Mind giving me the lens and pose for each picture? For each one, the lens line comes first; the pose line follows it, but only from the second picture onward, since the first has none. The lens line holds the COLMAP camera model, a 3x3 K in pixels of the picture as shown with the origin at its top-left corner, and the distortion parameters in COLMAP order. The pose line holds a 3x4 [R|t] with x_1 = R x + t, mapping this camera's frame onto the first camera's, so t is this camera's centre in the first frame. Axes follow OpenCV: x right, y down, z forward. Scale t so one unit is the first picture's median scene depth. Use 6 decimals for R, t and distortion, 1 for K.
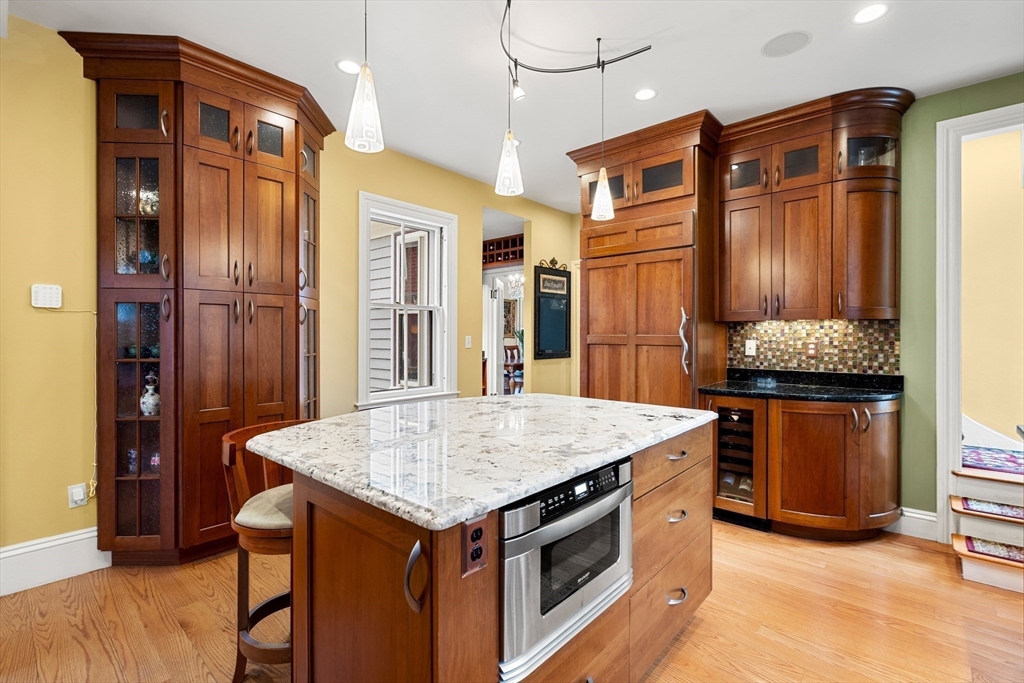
lens RADIAL K [[470.6, 0, 508.5], [0, 470.6, 336.0], [0, 0, 1]] dist [-0.002723, 0.000585]
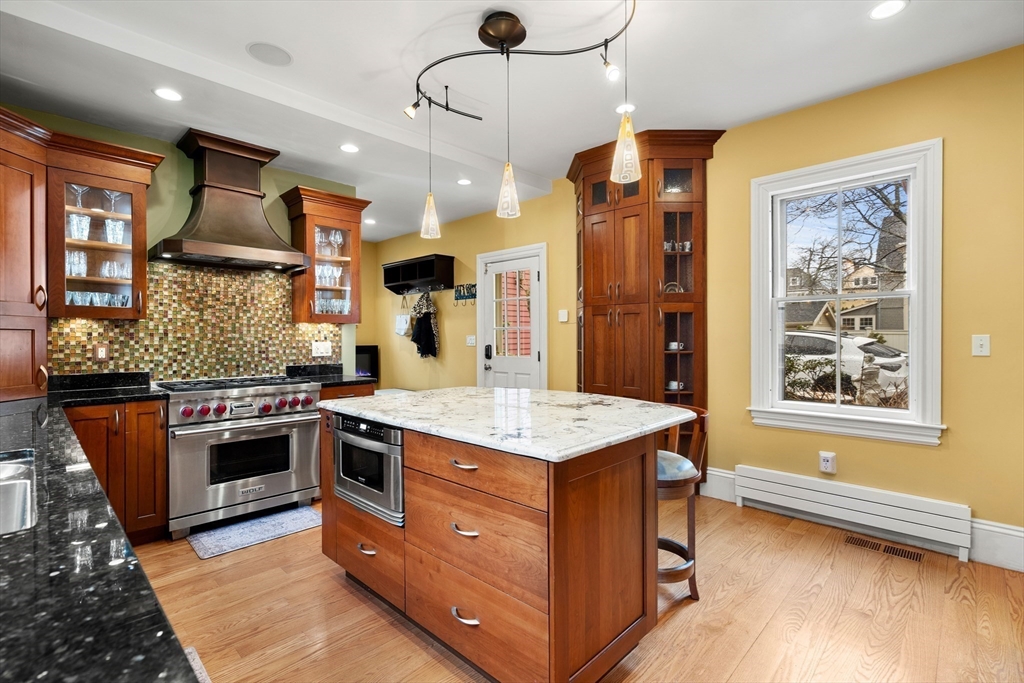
lens RADIAL K [[470.6, 0, 509.9], [0, 470.6, 342.3], [0, 0, 1]] dist [-0.002723, 0.000585]
pose [[-0.049371, 0.012770, -0.998699, 1.399770], [0.000207, 0.999918, 0.012776, 0.000187], [0.998780, 0.000424, -0.049370, 1.242704]]
